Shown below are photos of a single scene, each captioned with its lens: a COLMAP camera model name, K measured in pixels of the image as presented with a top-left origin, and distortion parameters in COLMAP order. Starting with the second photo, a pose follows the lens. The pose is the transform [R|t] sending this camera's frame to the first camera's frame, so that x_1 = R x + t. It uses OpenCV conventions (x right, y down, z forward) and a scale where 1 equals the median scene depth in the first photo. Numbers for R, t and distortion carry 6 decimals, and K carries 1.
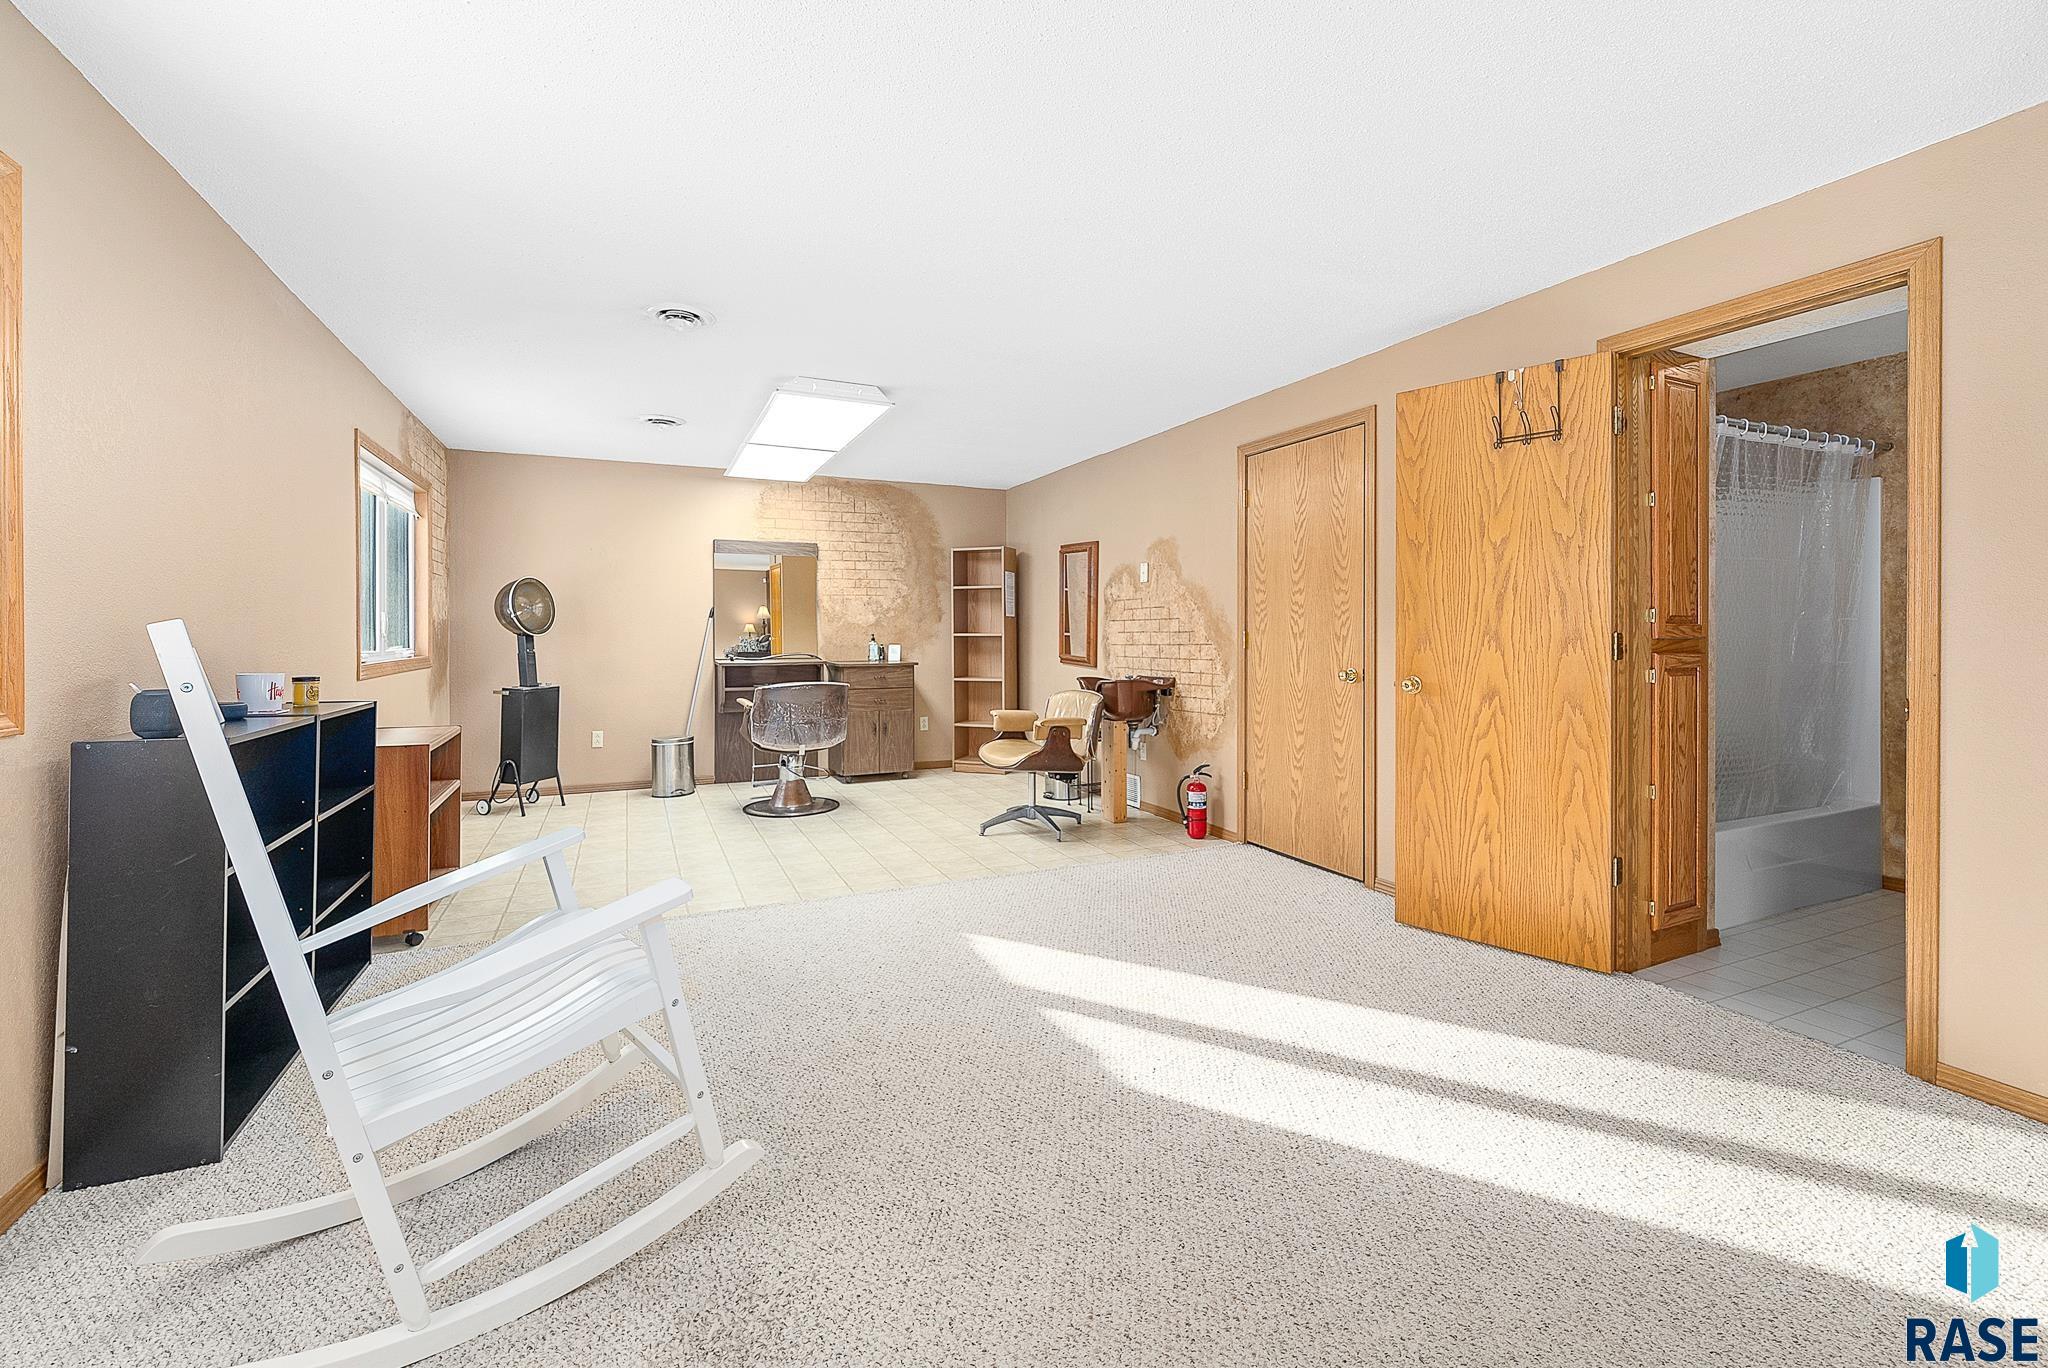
lens RADIAL K [[855.5, 0, 1024.0], [0, 855.5, 640.4], [0, 0, 1]] dist [0.001539, 0.000002]
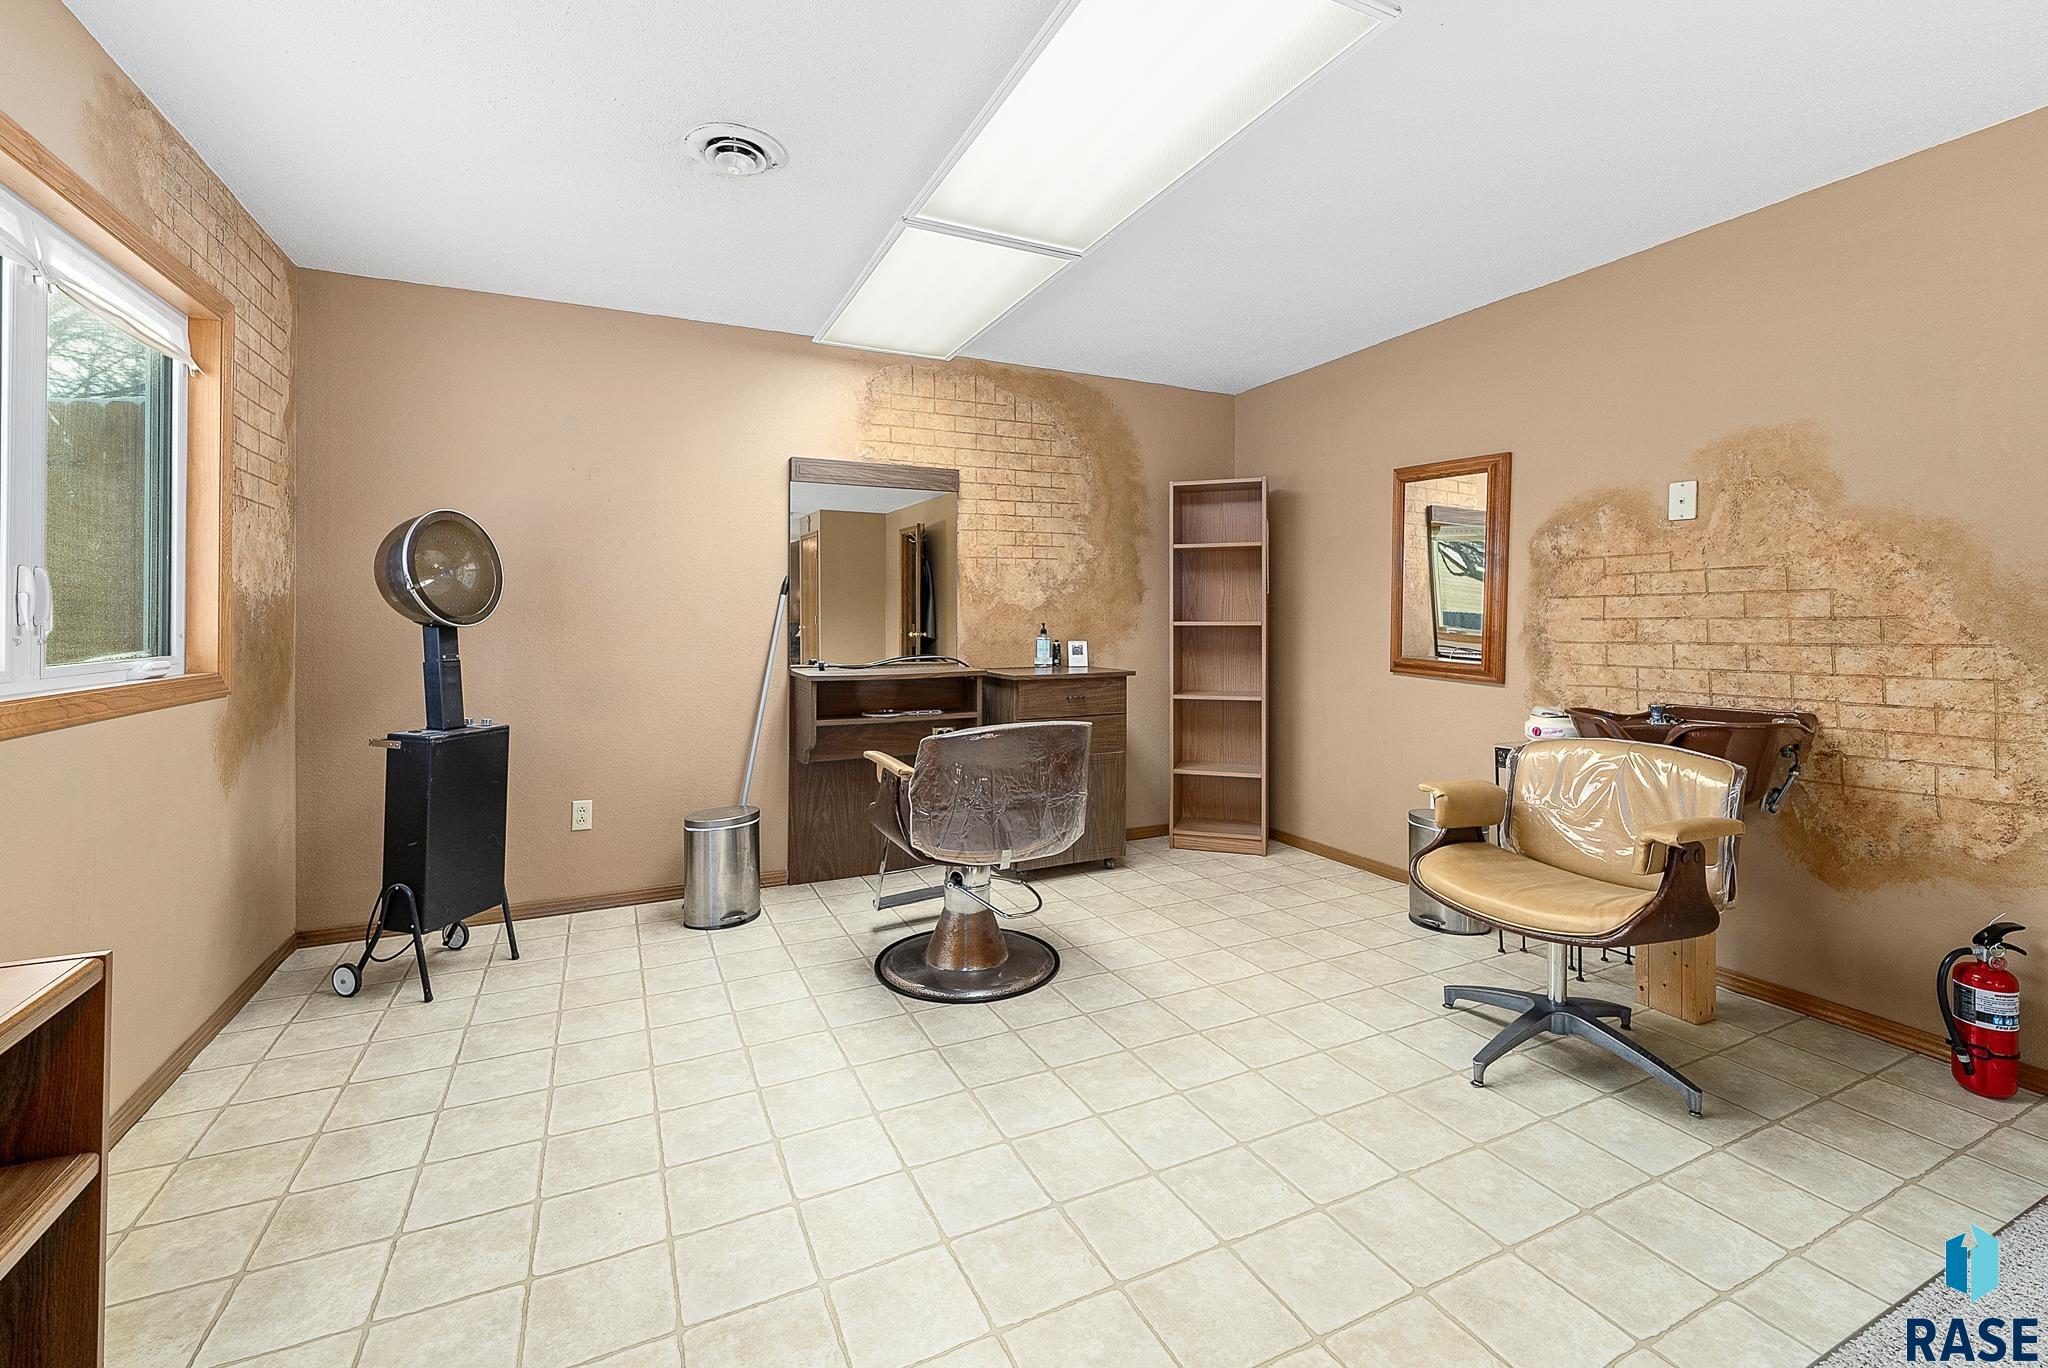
lens RADIAL K [[901.0, 0, 1050.2], [0, 901.0, 613.1], [0, 0, 1]] dist [-0.001041, -0.001002]
pose [[0.999738, -0.001208, 0.022847, -0.220717], [0.001603, 0.999849, -0.017303, -0.003911], [-0.022822, 0.017335, 0.999589, 0.431842]]
